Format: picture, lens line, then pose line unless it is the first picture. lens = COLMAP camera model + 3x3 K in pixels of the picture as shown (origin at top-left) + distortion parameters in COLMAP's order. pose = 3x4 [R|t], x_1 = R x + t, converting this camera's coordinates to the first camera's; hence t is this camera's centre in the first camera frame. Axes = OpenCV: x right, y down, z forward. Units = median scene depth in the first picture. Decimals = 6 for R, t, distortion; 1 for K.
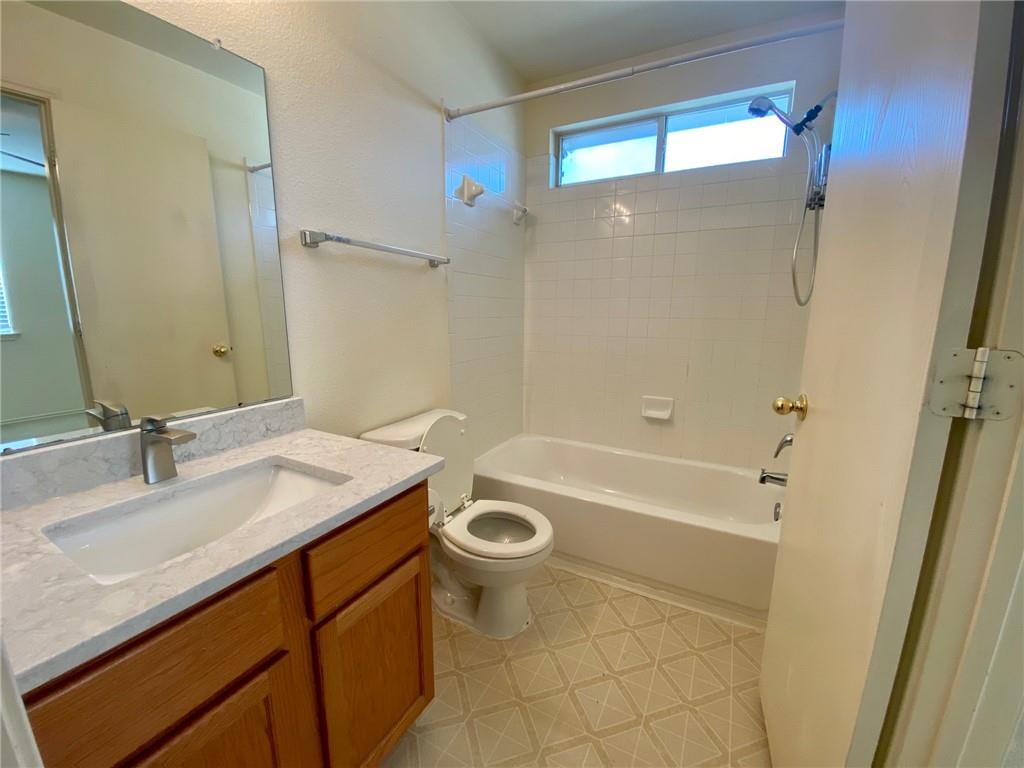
lens RADIAL K [[412.8, 0, 512.0], [0, 412.8, 384.0], [0, 0, 1]] dist [-0.040021, -0.000061]
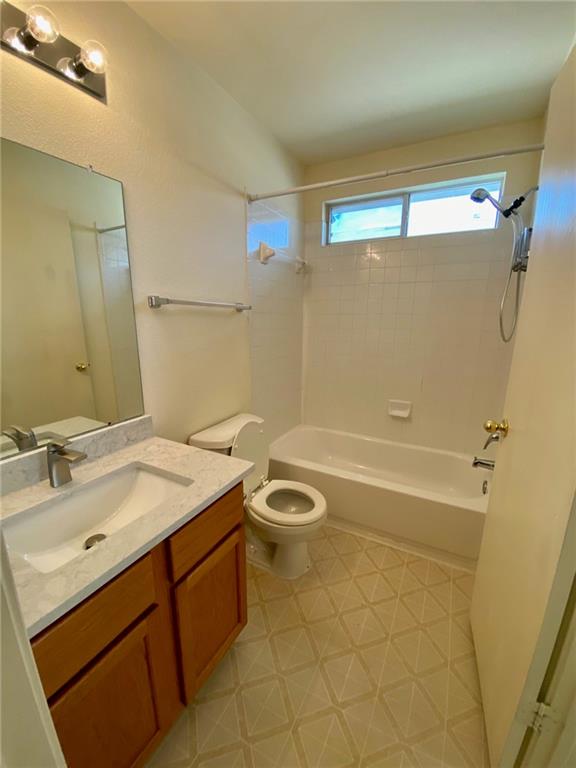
lens RADIAL K [[308.8, 0, 288.0], [0, 308.8, 384.0], [0, 0, 1]] dist [-0.040084, -0.000357]
pose [[1.000000, 0.000017, 0.000430, -0.034059], [-0.000031, 0.999455, 0.033008, -0.091160], [-0.000429, -0.033008, 0.999455, -0.044216]]
